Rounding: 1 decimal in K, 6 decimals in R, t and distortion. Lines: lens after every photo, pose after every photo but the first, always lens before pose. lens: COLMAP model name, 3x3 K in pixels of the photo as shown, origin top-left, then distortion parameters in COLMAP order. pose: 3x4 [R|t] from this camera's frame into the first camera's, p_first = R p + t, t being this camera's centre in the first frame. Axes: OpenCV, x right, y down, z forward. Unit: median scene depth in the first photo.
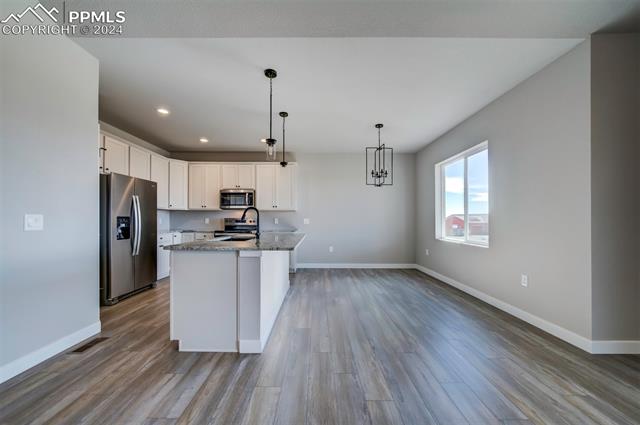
lens RADIAL K [[238.9, 0, 313.2], [0, 238.9, 220.7], [0, 0, 1]] dist [-0.003470, -0.000133]
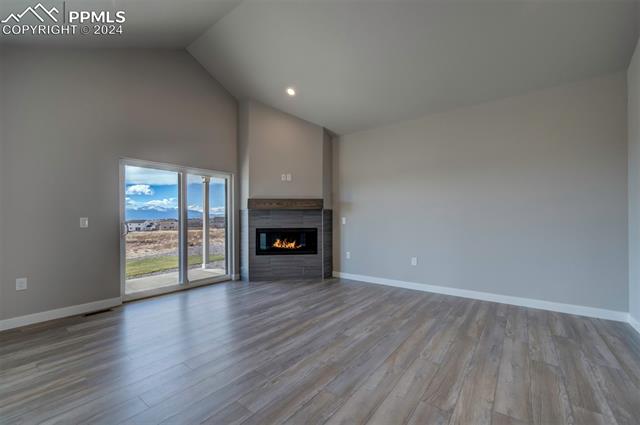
lens RADIAL K [[264.7, 0, 315.4], [0, 264.7, 218.6], [0, 0, 1]] dist [0.002485, 0.000396]
pose [[-0.794129, 0.002668, 0.607743, -0.347738], [0.004523, 0.999989, 0.001521, -0.004880], [-0.607732, 0.003957, -0.794132, 0.505393]]
